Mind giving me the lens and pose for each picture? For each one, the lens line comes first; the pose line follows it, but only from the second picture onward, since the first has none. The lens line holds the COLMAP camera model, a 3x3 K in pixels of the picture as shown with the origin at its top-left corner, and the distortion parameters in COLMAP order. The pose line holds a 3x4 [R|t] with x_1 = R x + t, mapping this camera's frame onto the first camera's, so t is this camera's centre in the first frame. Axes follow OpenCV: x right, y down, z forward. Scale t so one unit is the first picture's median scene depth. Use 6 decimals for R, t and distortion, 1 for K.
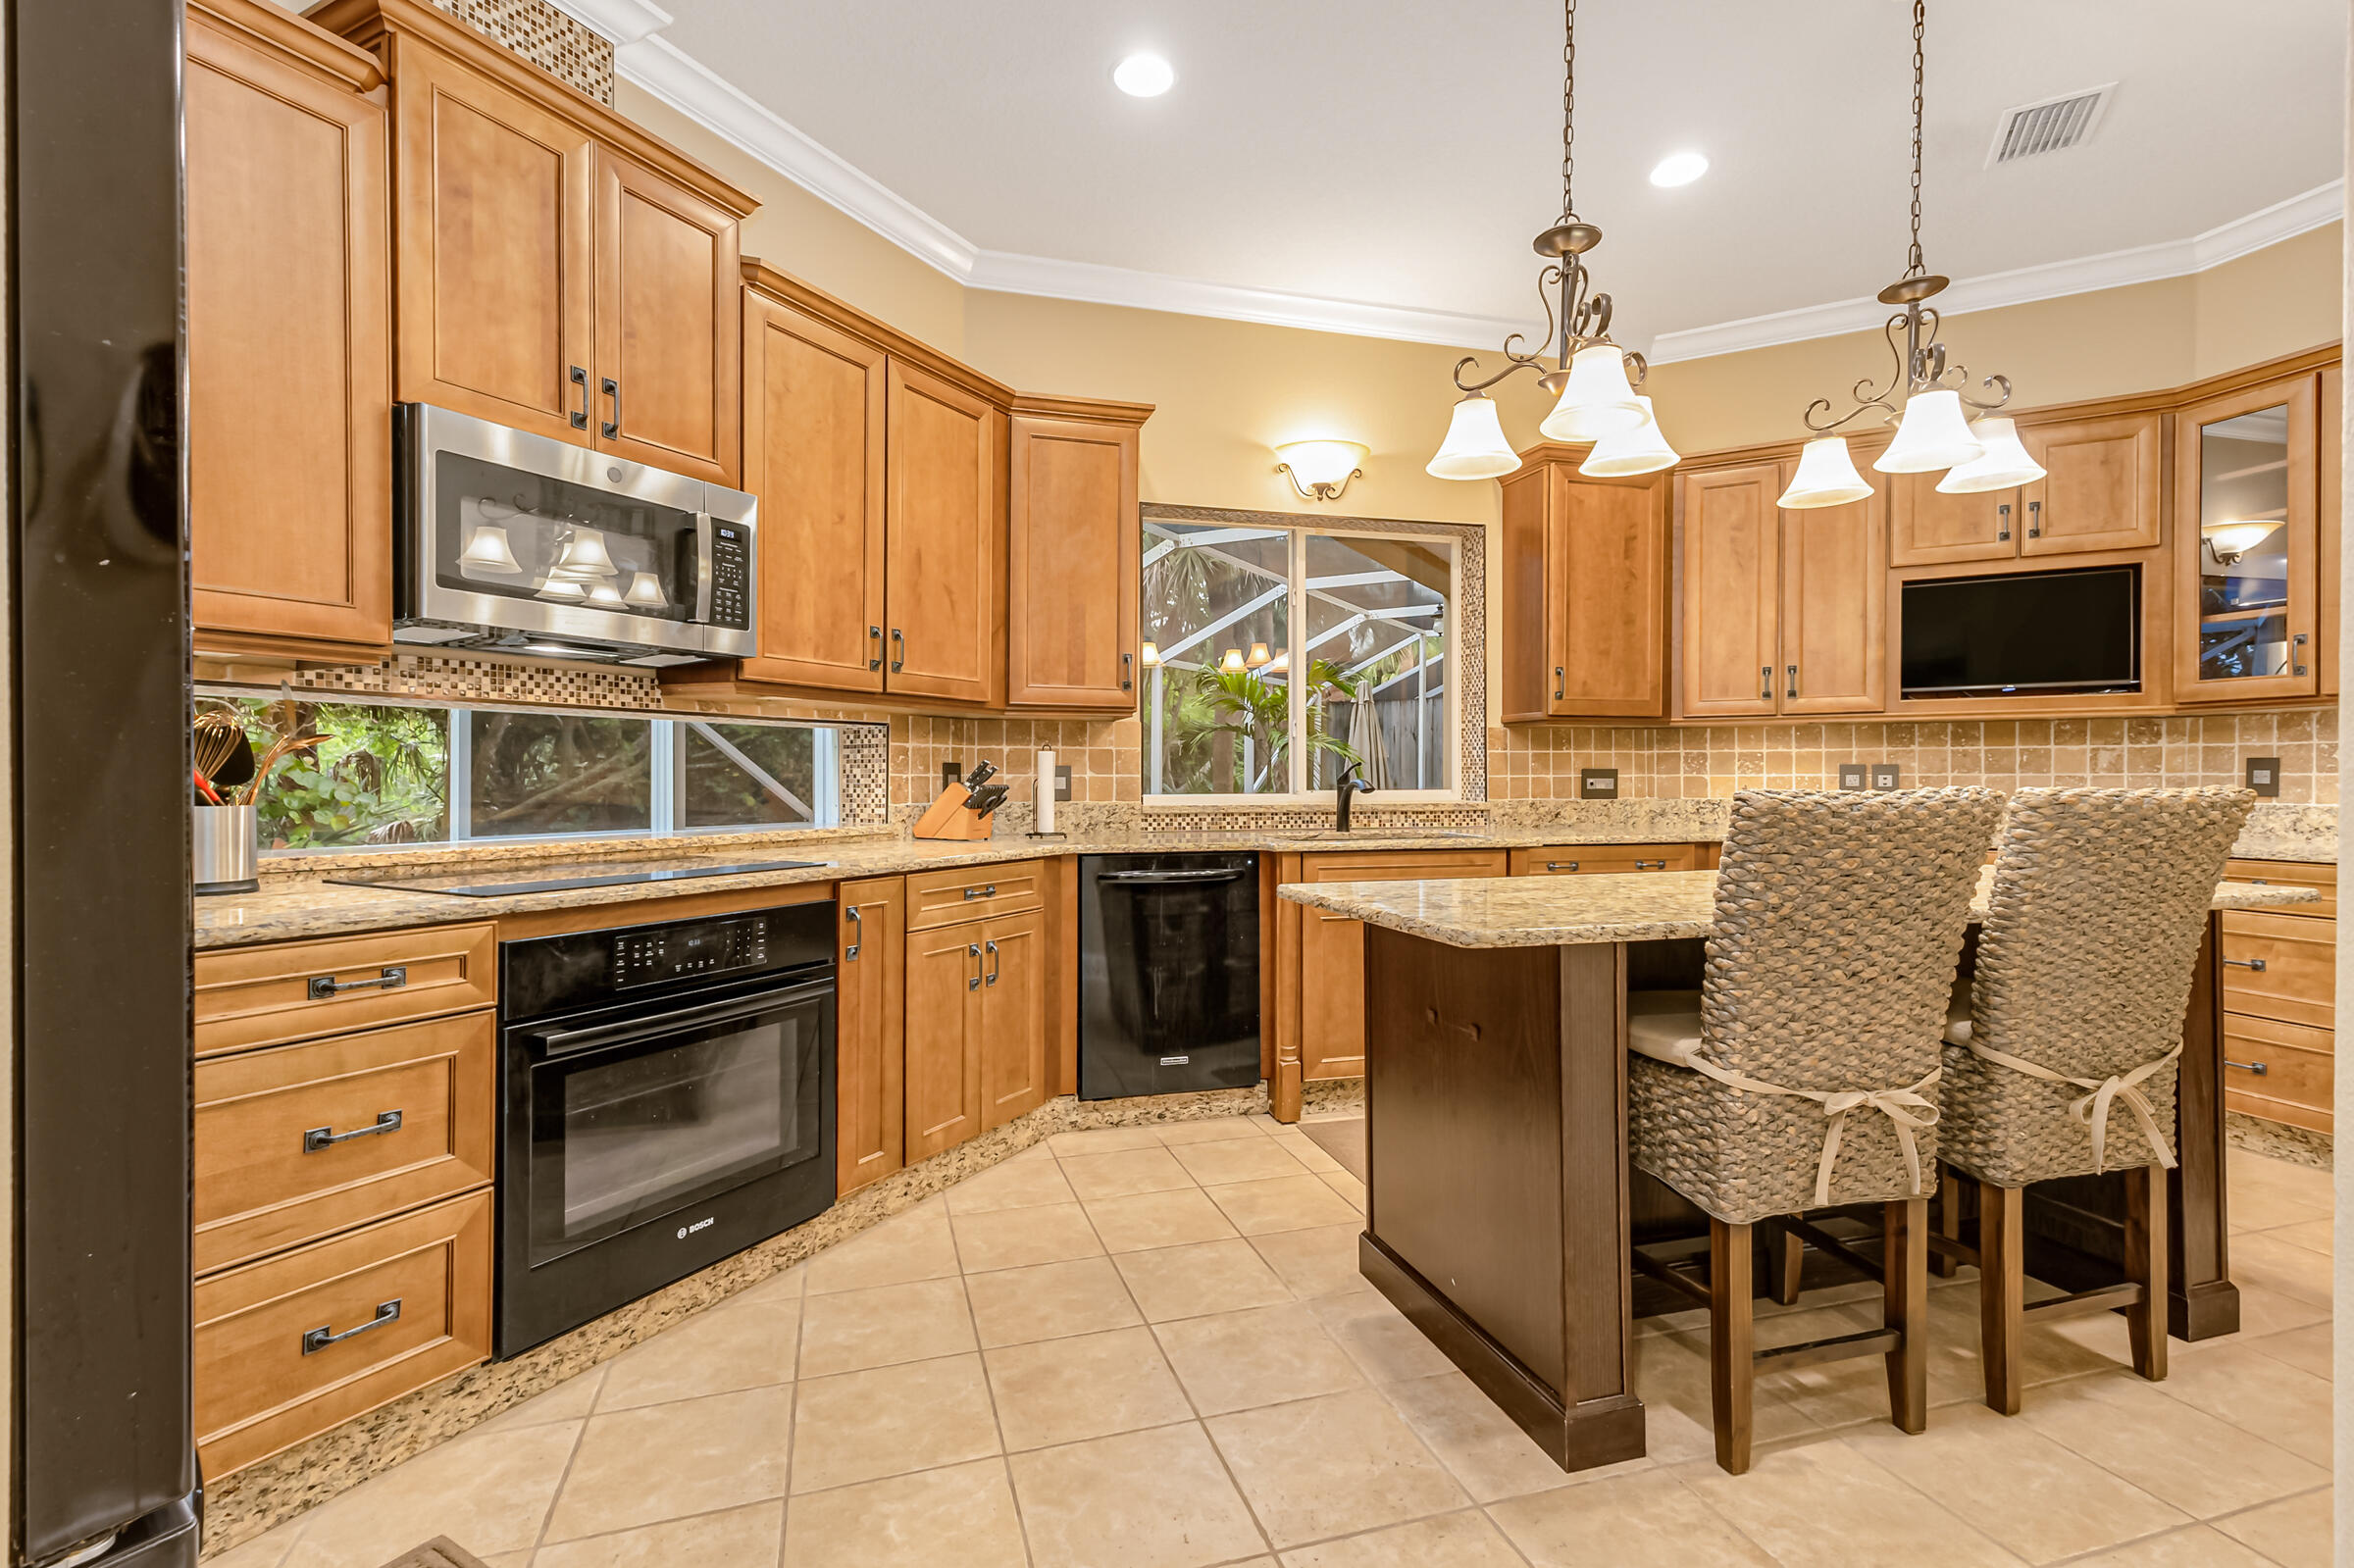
lens RADIAL K [[1080.5, 0, 1167.1], [0, 1080.5, 780.2], [0, 0, 1]] dist [0.016174, -0.003375]
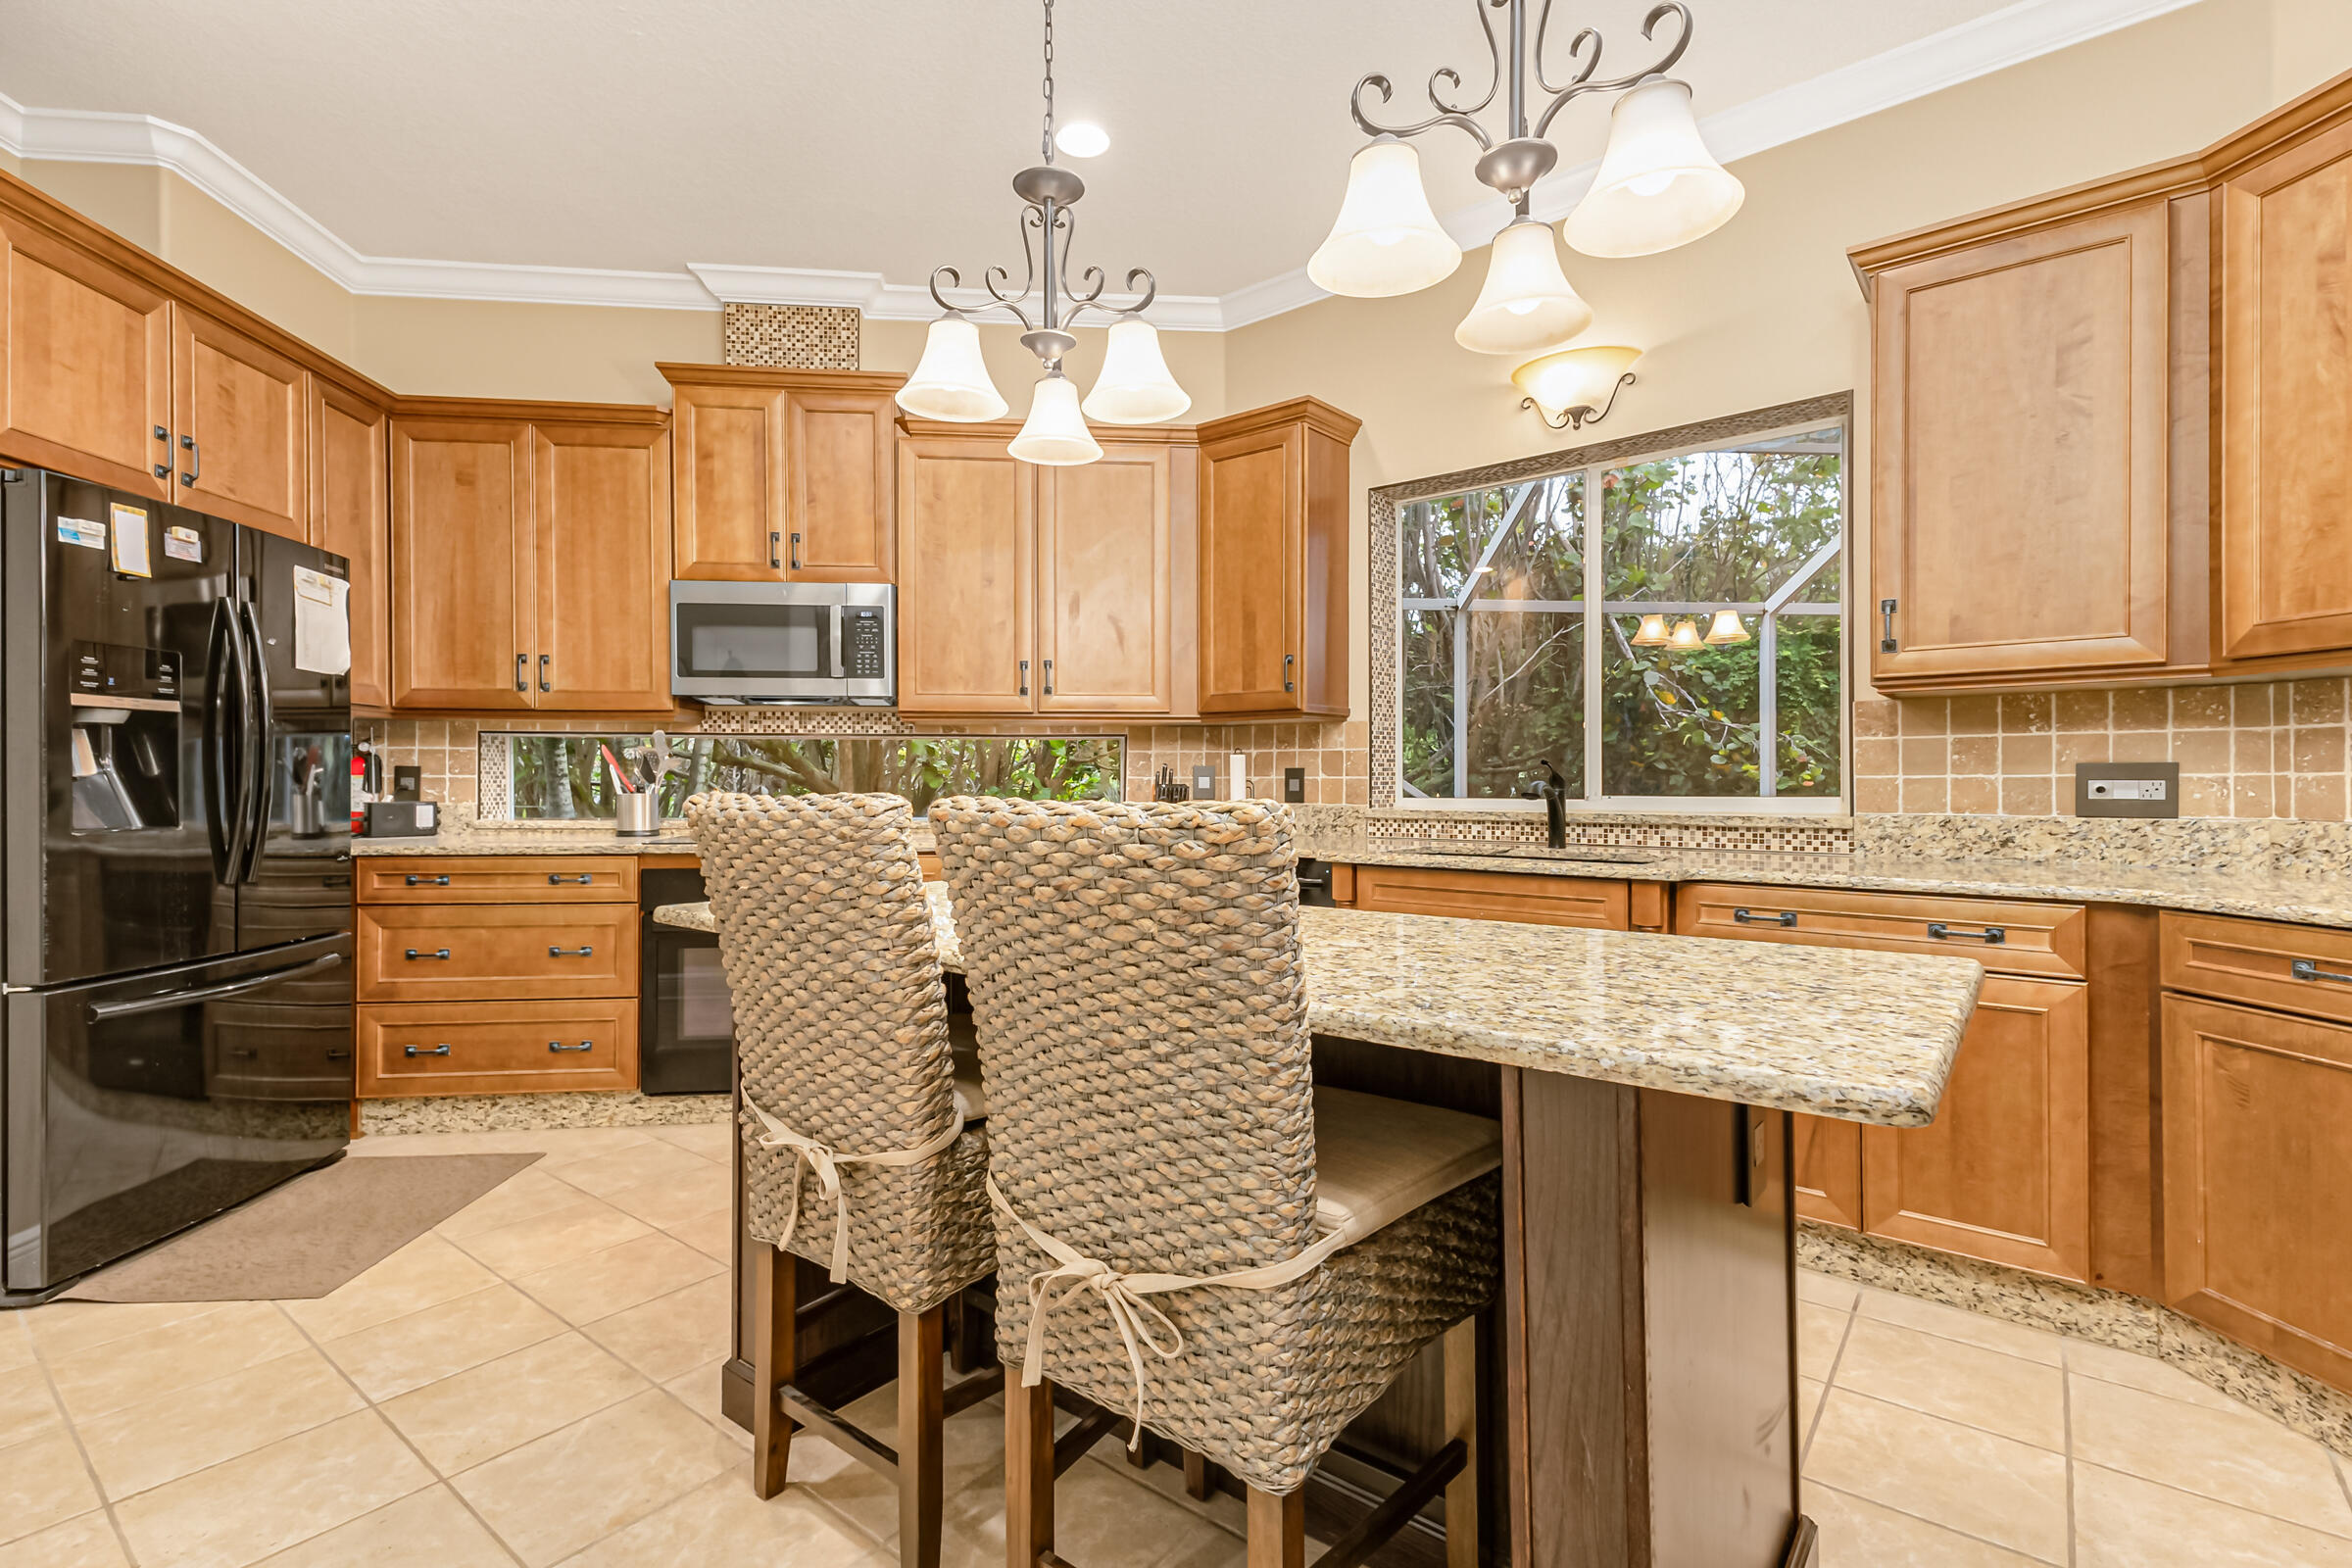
lens RADIAL K [[1079.7, 0, 1170.0], [0, 1079.7, 779.9], [0, 0, 1]] dist [0.016174, -0.003375]
pose [[0.563600, 0.000224, -0.826048, 0.670656], [-0.001256, 0.999999, -0.000585, -0.001305], [0.826047, 0.001367, 0.563600, 0.329137]]
